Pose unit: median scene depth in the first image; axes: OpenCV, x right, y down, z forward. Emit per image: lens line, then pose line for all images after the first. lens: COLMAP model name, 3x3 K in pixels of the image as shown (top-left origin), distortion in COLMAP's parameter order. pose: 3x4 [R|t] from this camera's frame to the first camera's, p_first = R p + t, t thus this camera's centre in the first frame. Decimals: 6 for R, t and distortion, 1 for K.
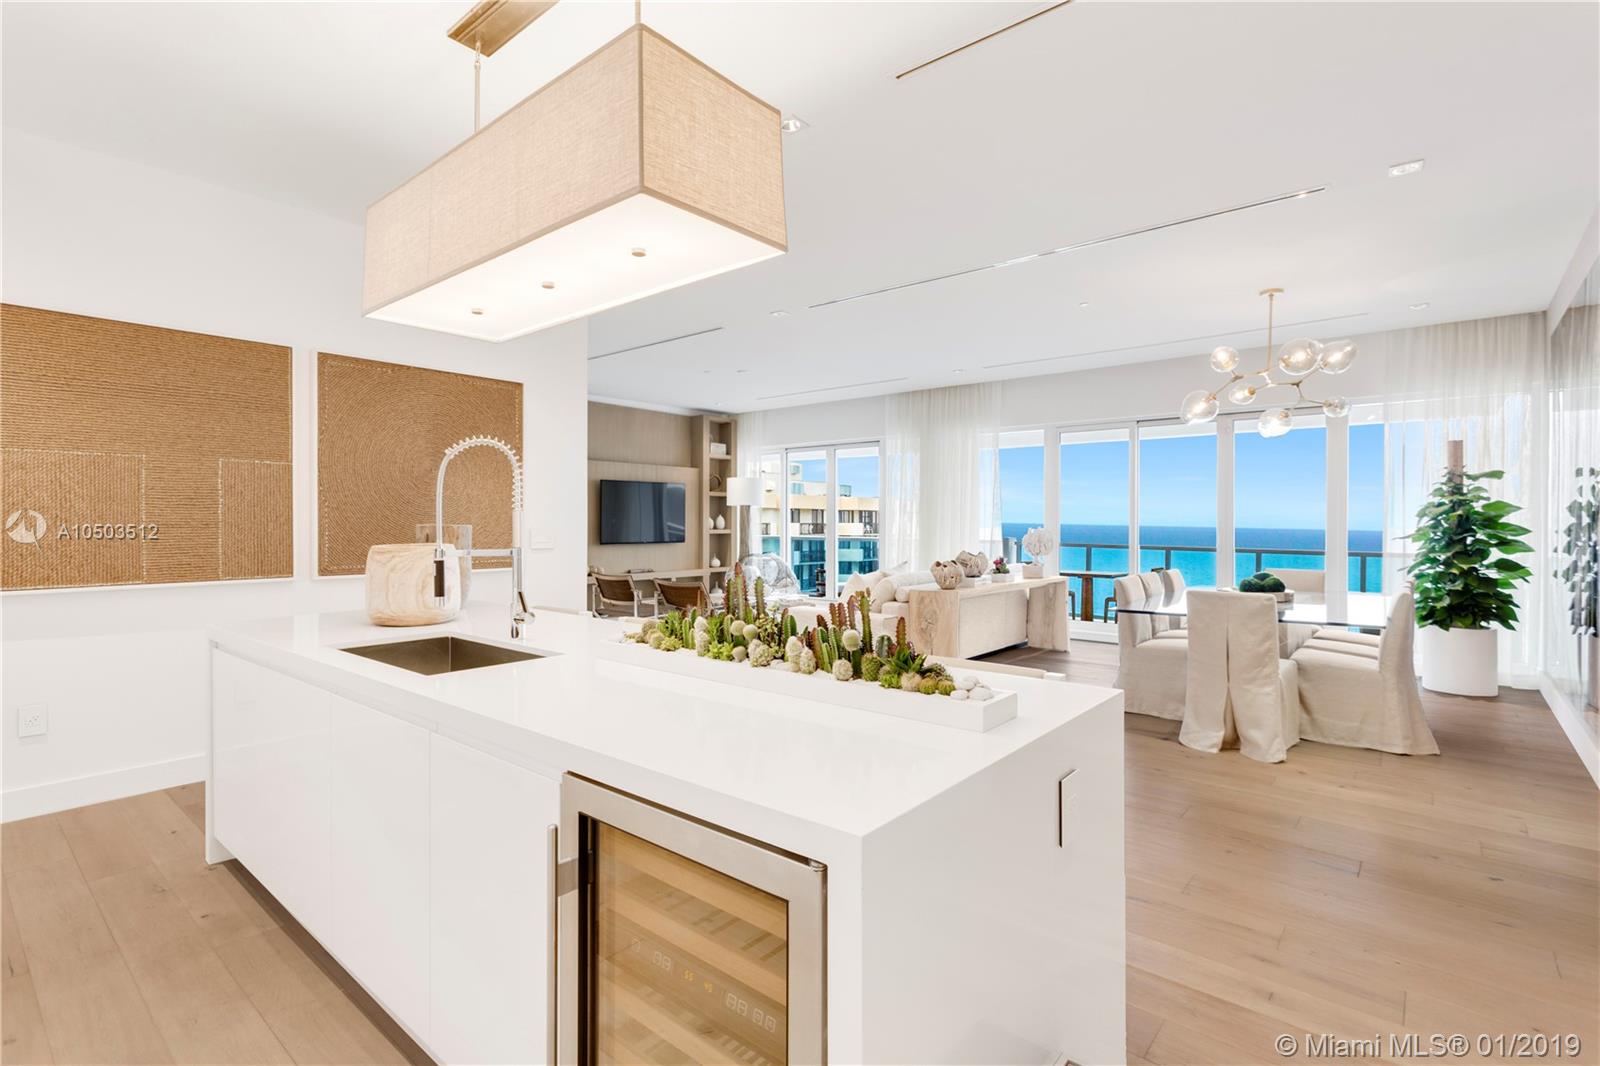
lens RADIAL K [[754.2, 0, 768.9], [0, 754.2, 527.0], [0, 0, 1]] dist [0.000790, 0.000114]
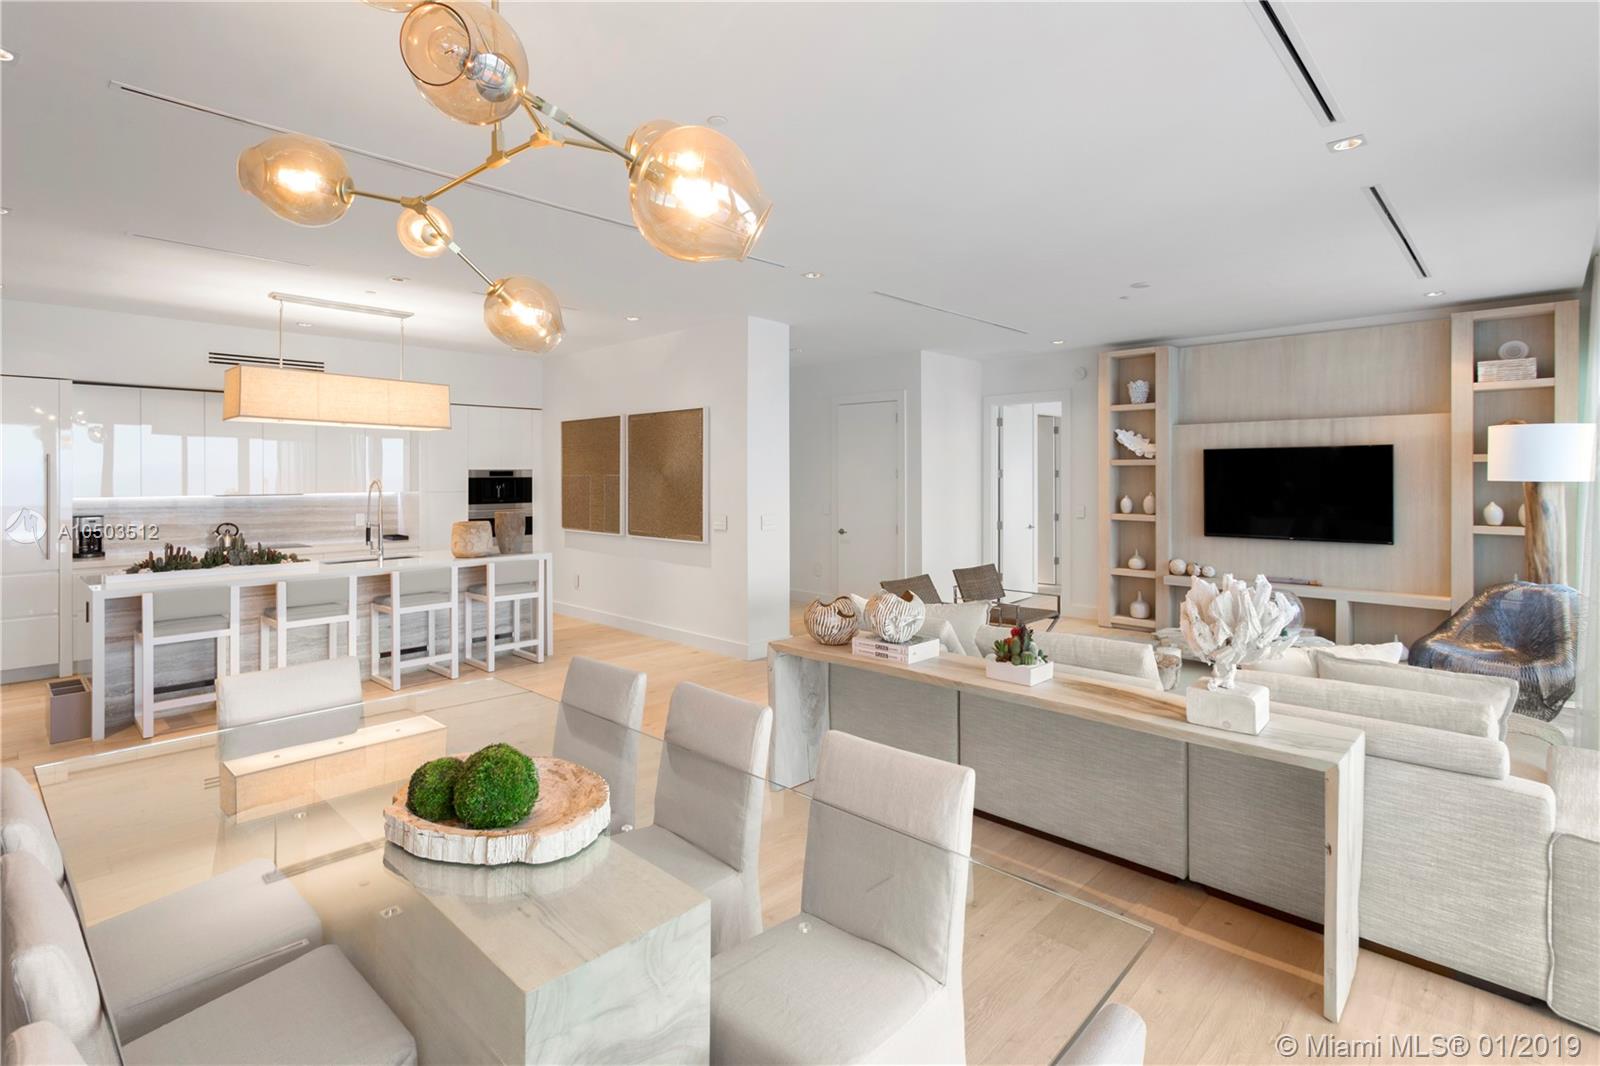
lens RADIAL K [[764.1, 0, 805.7], [0, 764.1, 475.2], [0, 0, 1]] dist [-0.001552, -0.000339]
pose [[-0.030488, -0.003225, -0.999530, 1.276684], [-0.003529, 0.999989, -0.003118, -0.077618], [0.999529, 0.003432, -0.030499, 1.485395]]
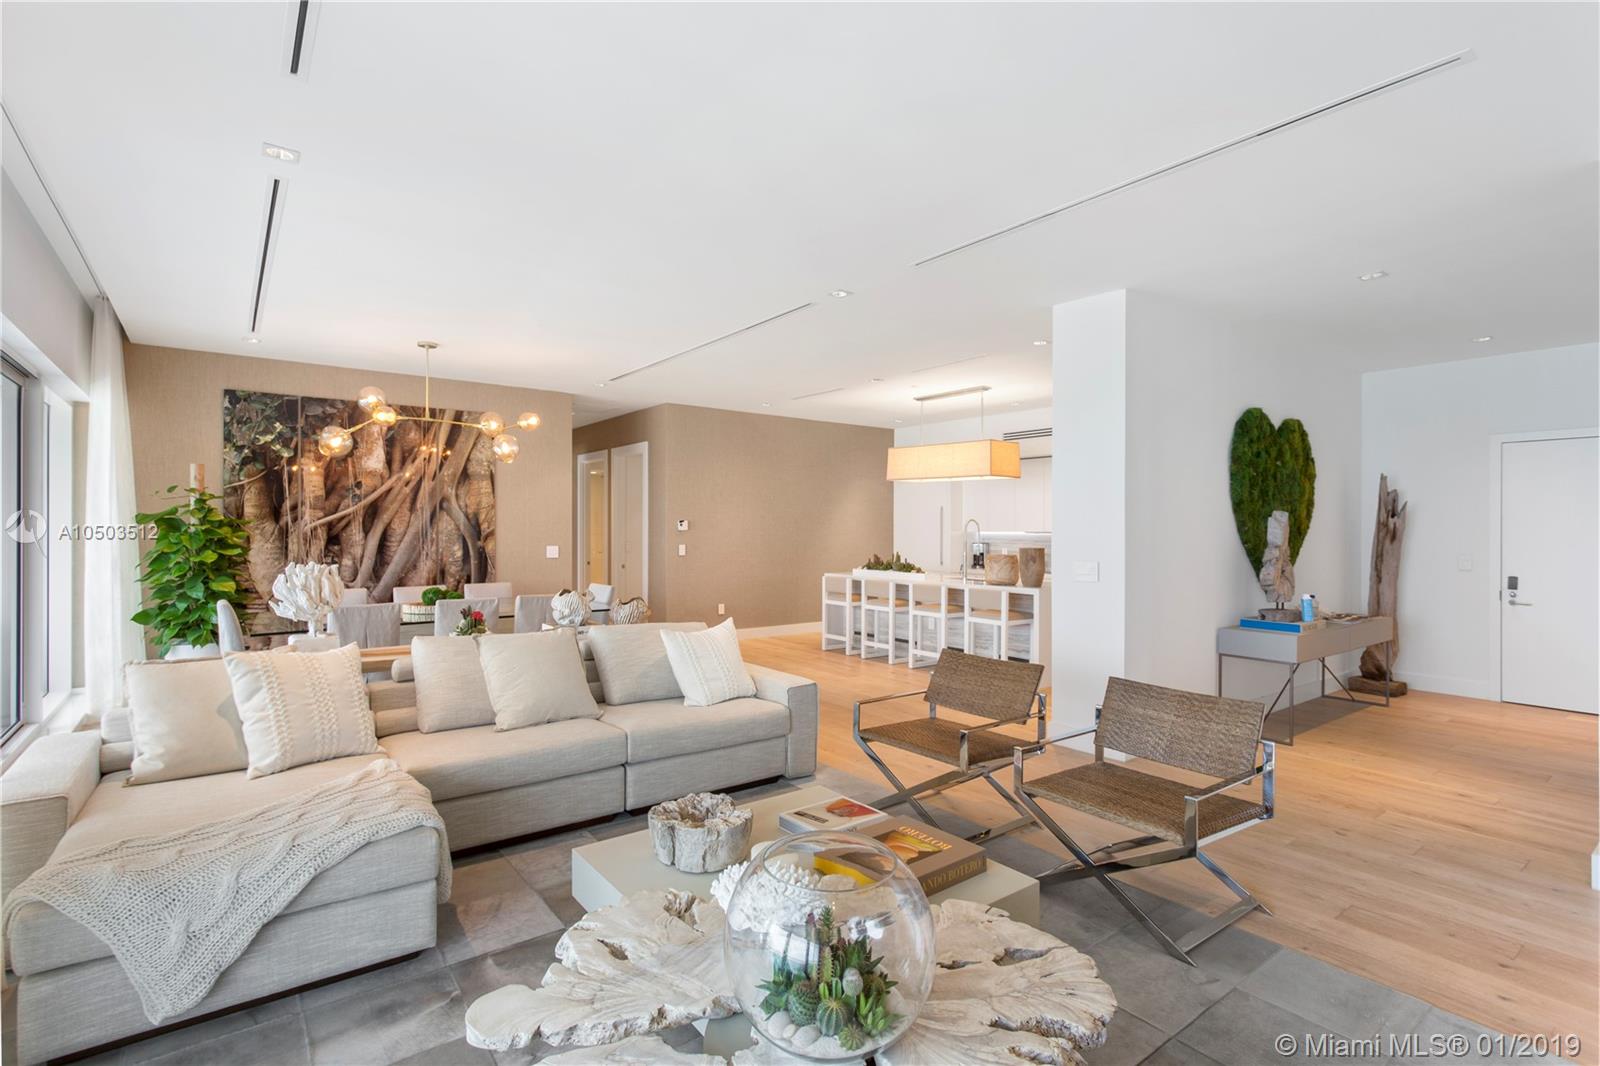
lens RADIAL K [[758.0, 0, 807.1], [0, 758.0, 526.5], [0, 0, 1]] dist [0.000800, 0.000114]
pose [[-0.978578, -0.004004, 0.205837, -0.200621], [-0.002297, 0.999961, 0.008532, -0.065710], [-0.205863, 0.007876, -0.978549, 2.616601]]
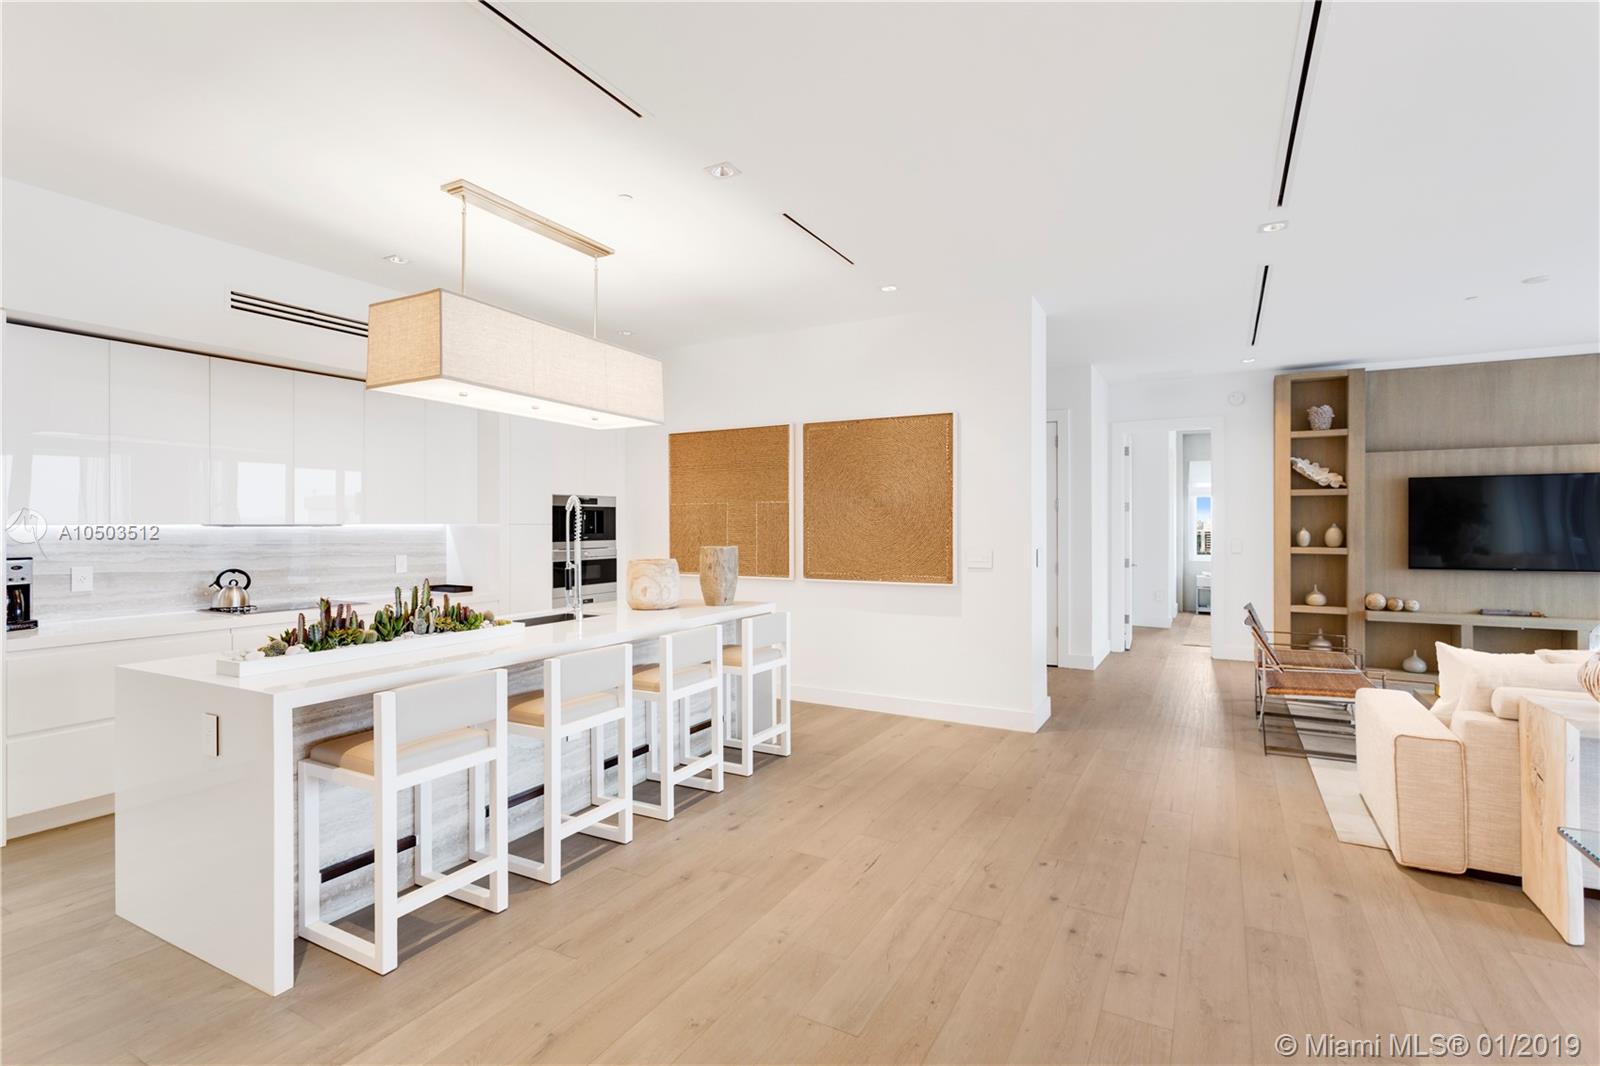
lens RADIAL K [[758.0, 0, 807.1], [0, 758.0, 526.5], [0, 0, 1]] dist [0.000800, 0.000114]
pose [[0.218829, -0.001388, -0.975762, 0.822537], [-0.002800, 0.999994, -0.002050, -0.030709], [0.975759, 0.003181, 0.218824, 0.679838]]
